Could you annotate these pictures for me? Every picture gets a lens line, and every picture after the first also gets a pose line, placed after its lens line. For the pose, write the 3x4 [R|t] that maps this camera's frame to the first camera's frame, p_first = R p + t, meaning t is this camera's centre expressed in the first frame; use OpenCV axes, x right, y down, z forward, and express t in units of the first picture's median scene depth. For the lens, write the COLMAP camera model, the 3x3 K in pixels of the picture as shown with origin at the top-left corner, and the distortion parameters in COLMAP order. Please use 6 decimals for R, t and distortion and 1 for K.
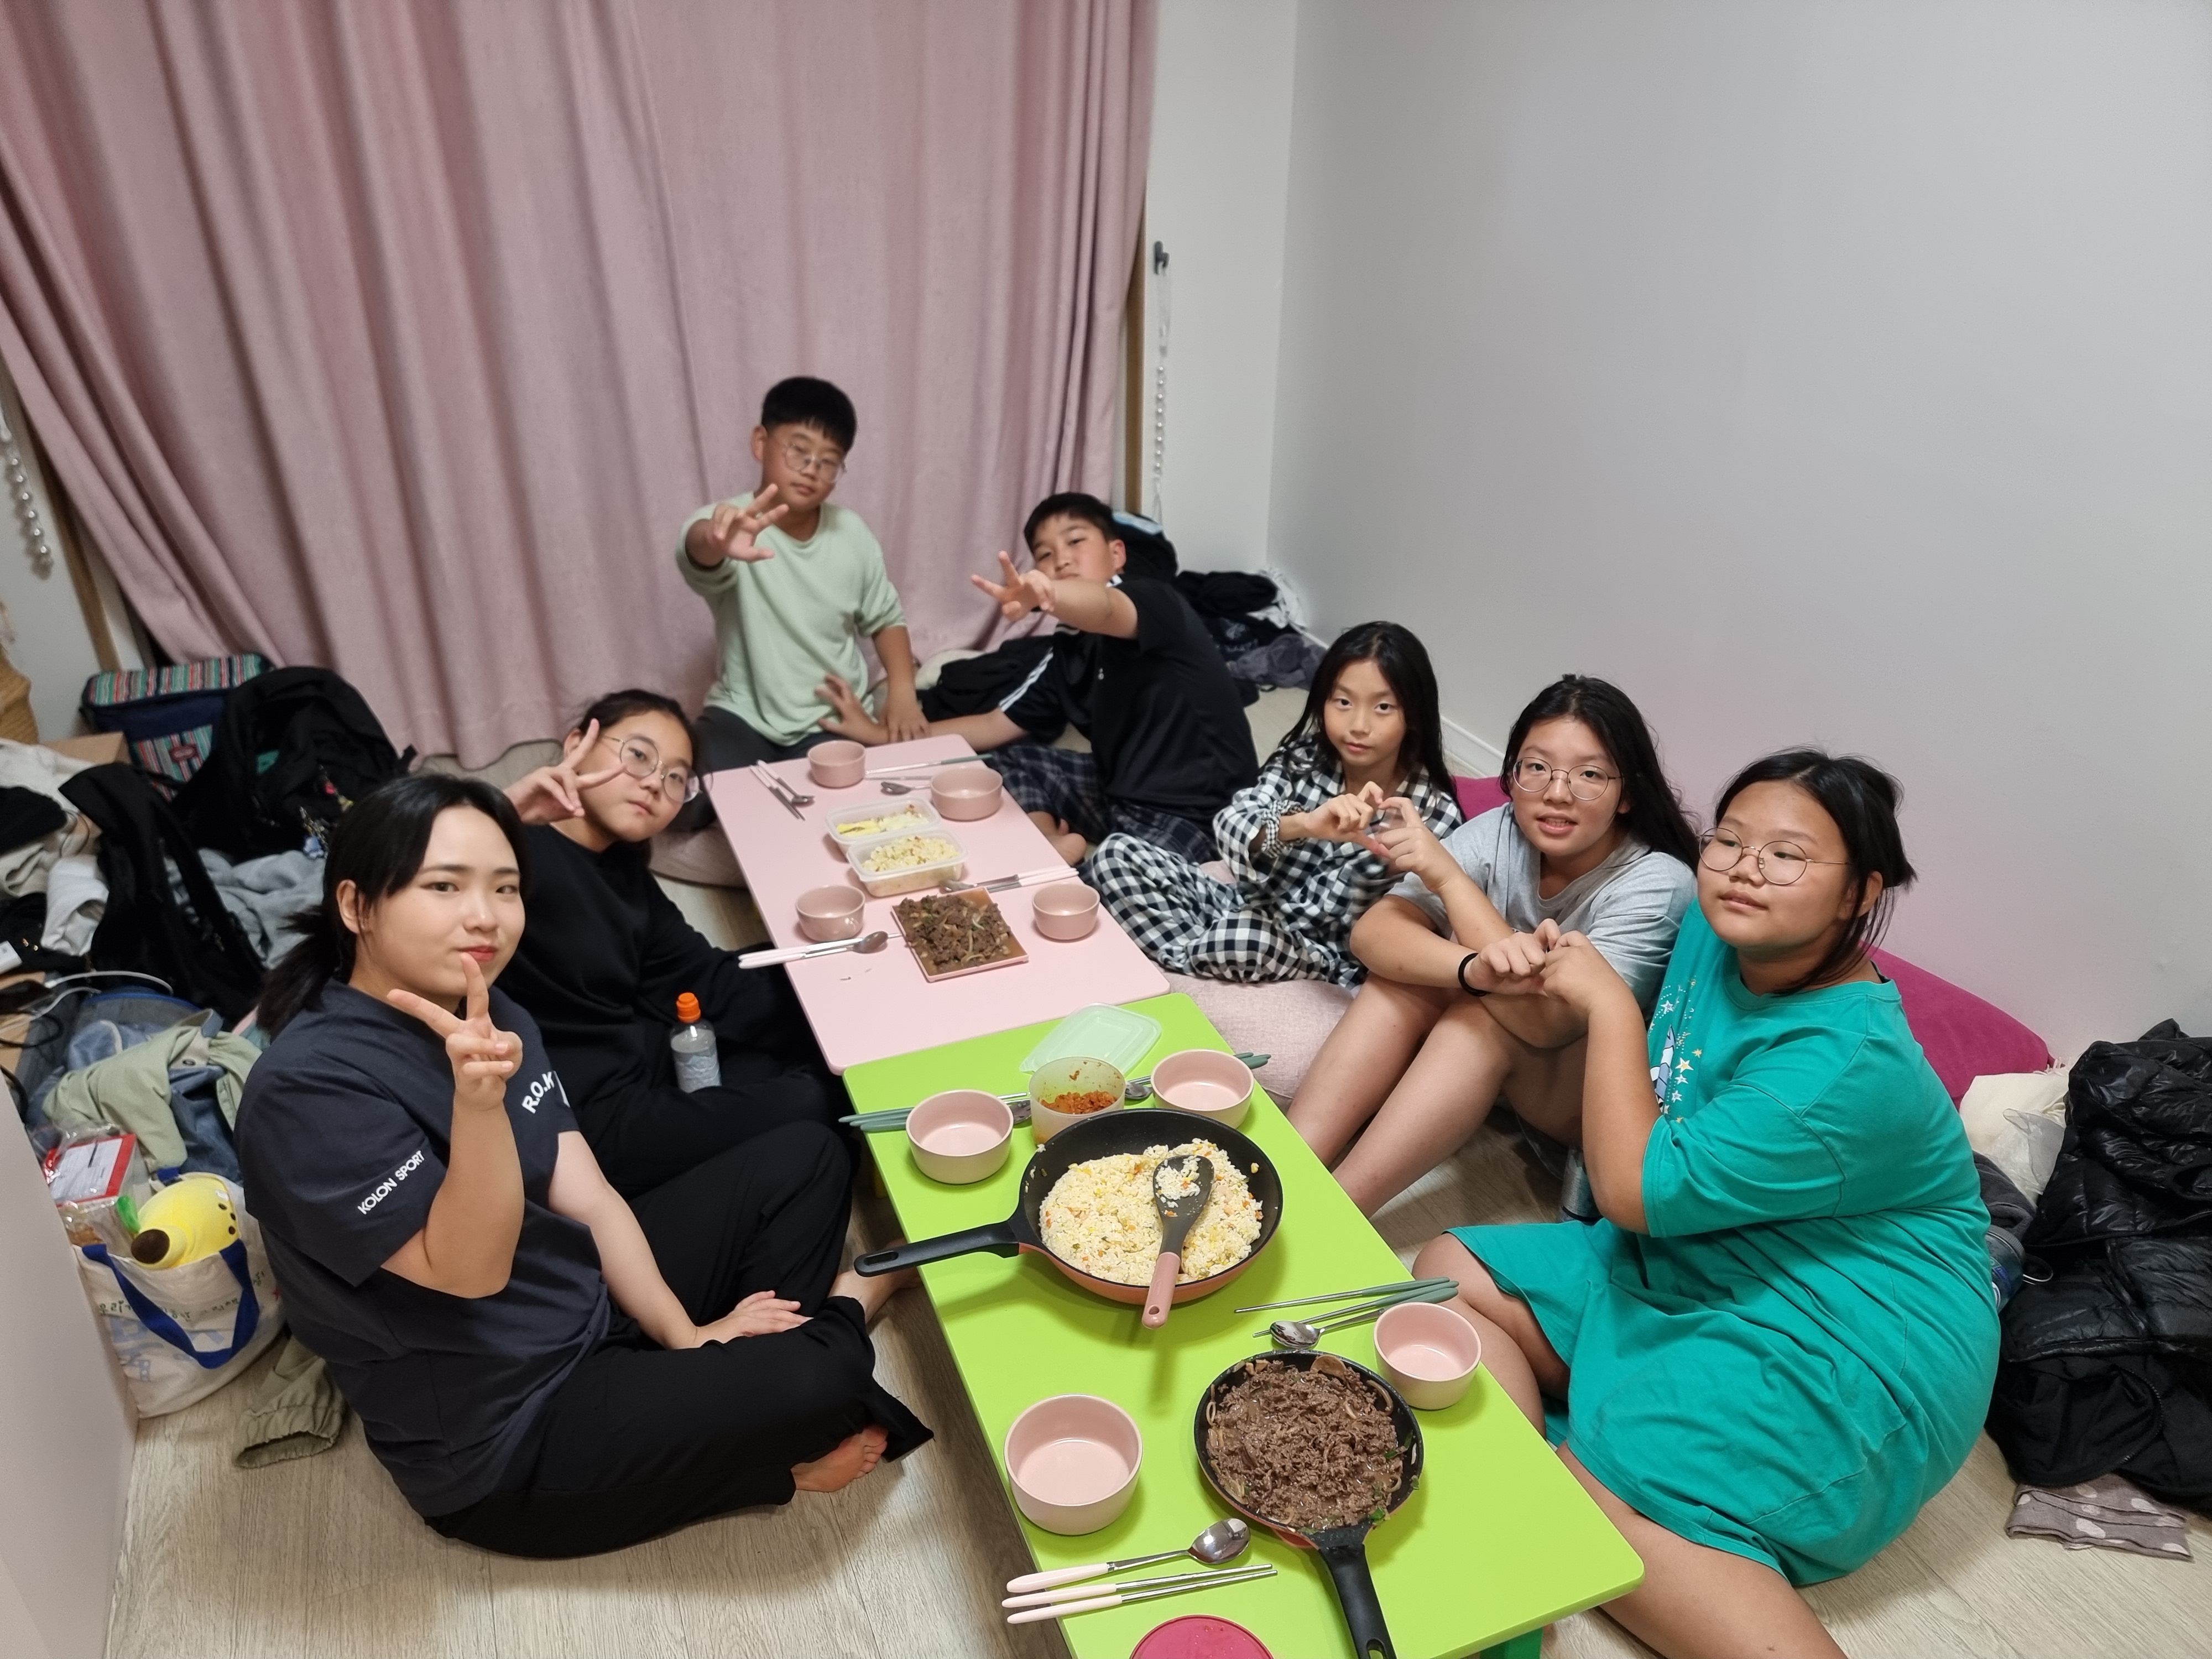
lens RADIAL K [[1567.0, 0, 1098.8], [0, 1567.0, 824.1], [0, 0, 1]] dist [0.074738, -0.044070]
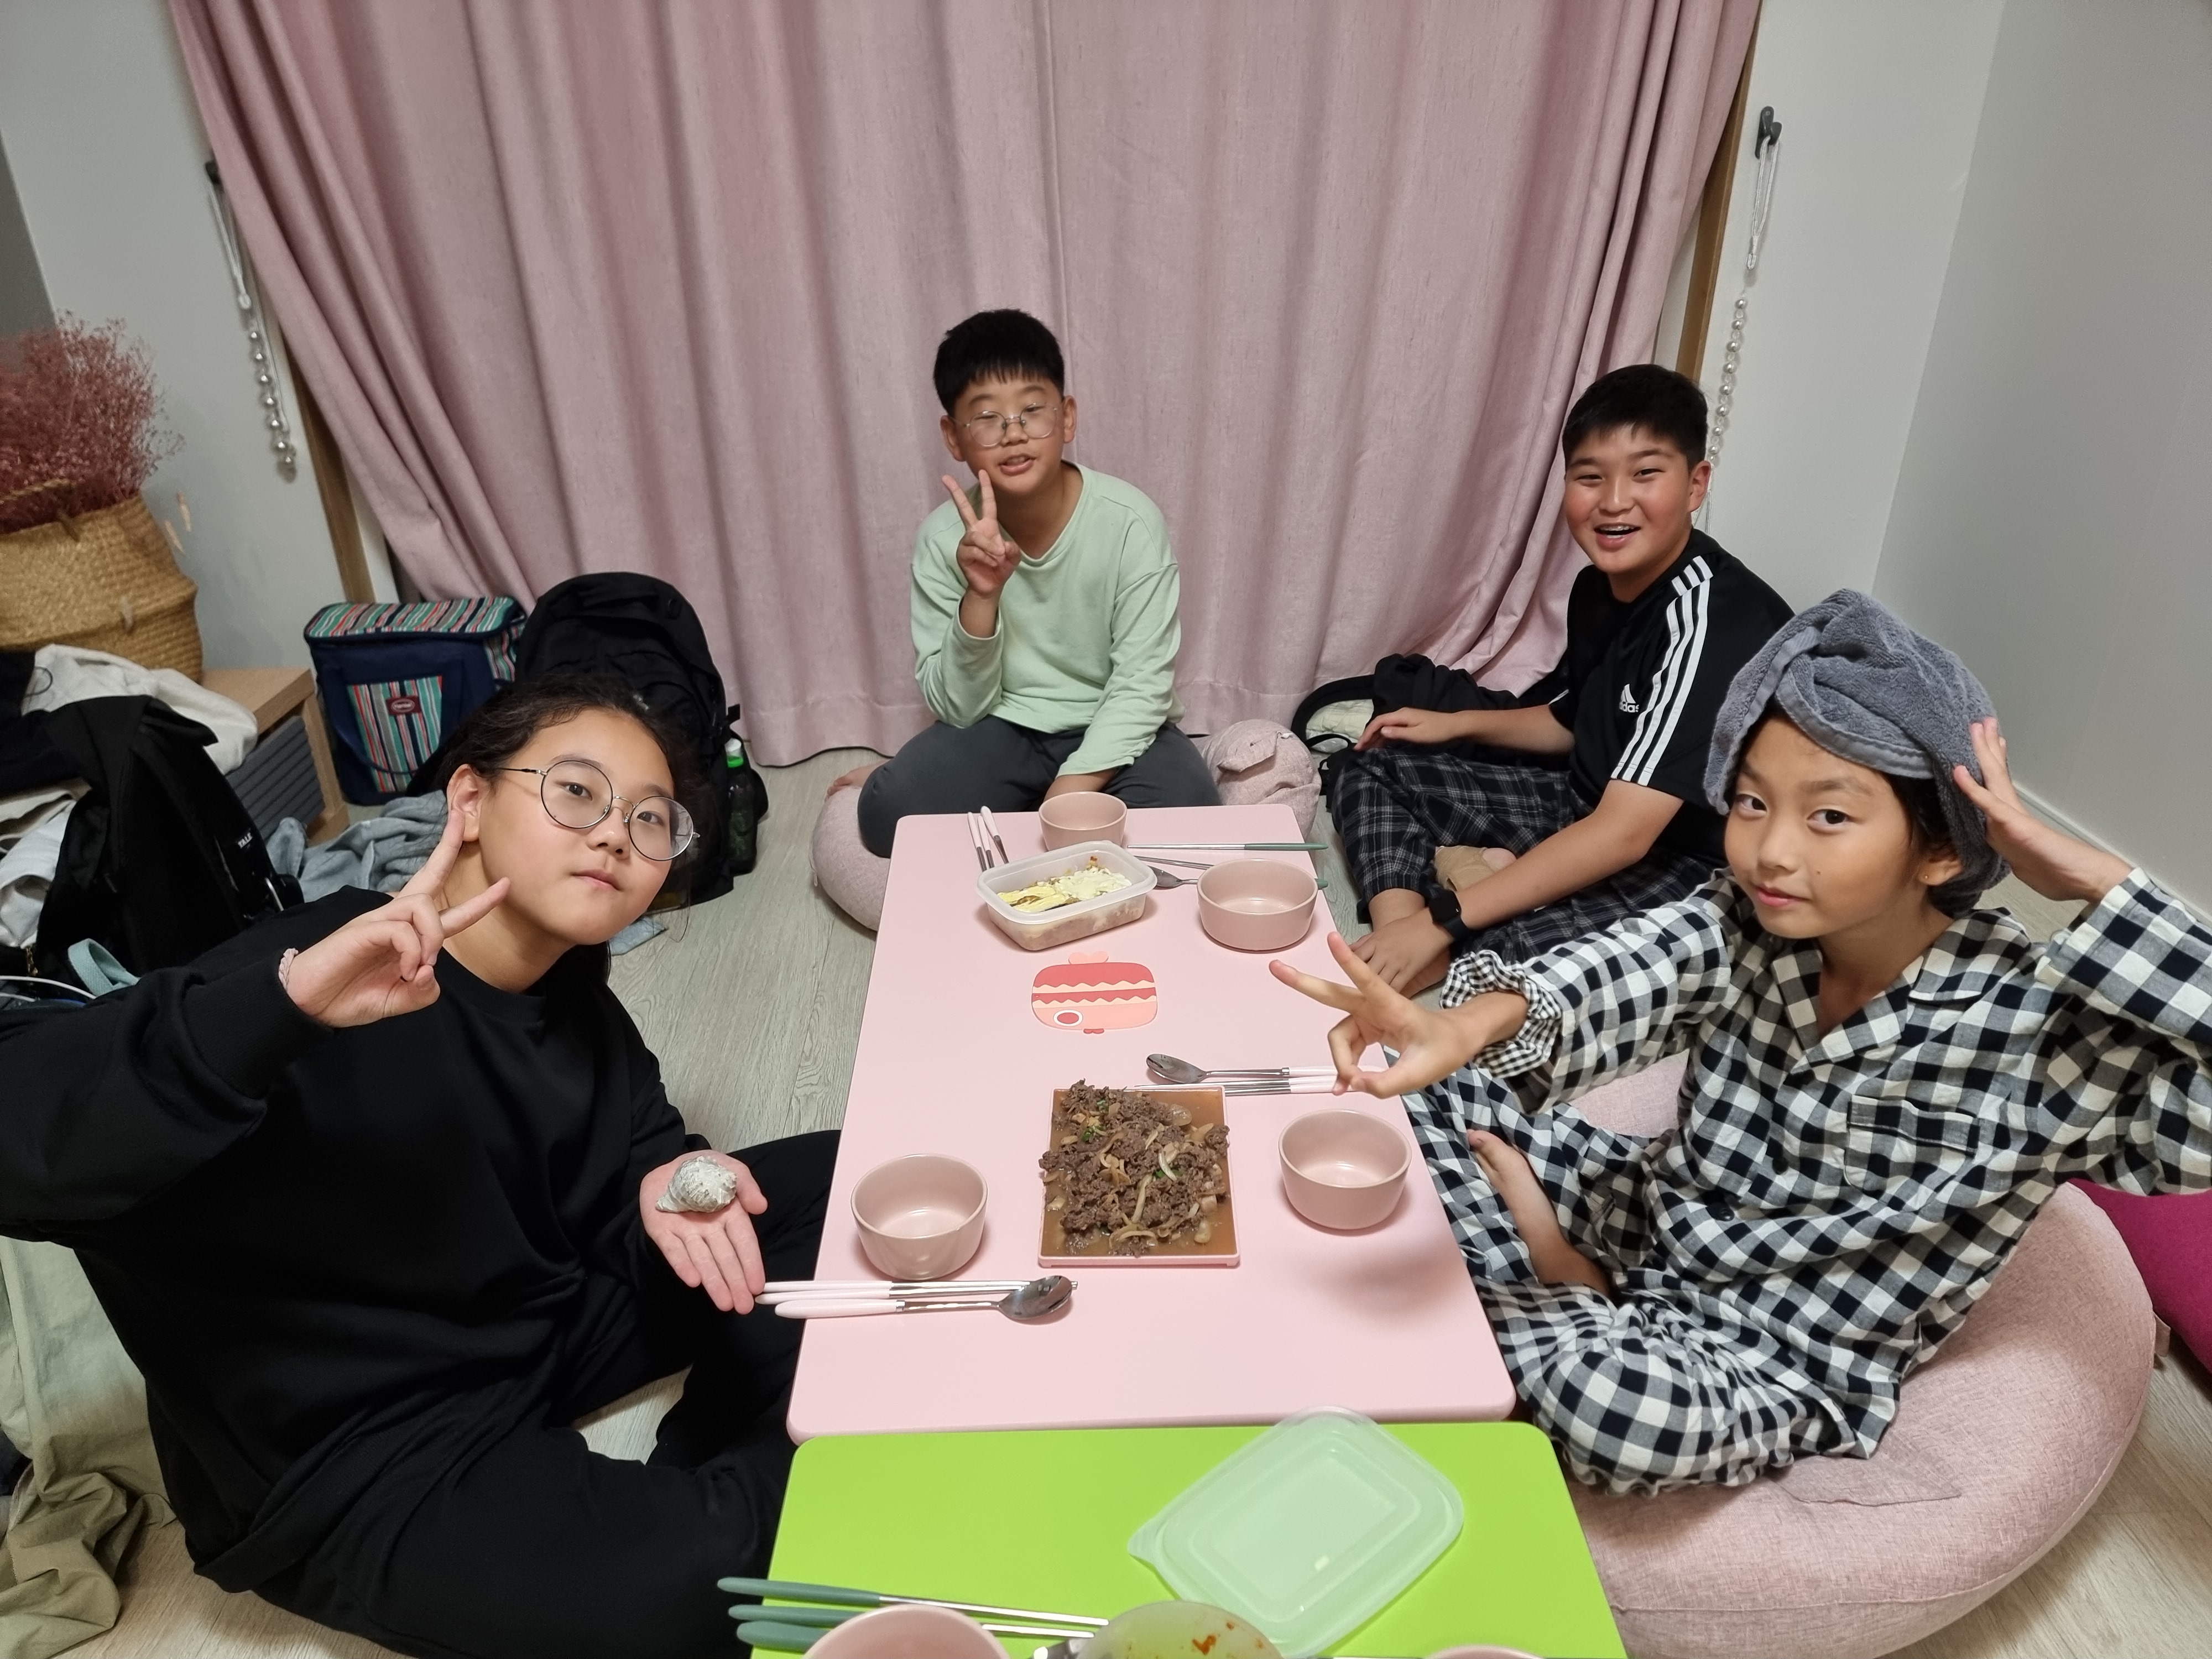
lens RADIAL K [[1646.5, 0, 1109.0], [0, 1646.5, 829.5], [0, 0, 1]] dist [0.035869, 0.008217]
pose [[0.940849, 0.137687, -0.309590, 0.040722], [-0.148298, 0.988883, -0.010886, -0.026287], [0.304649, 0.056153, 0.950808, 0.306613]]
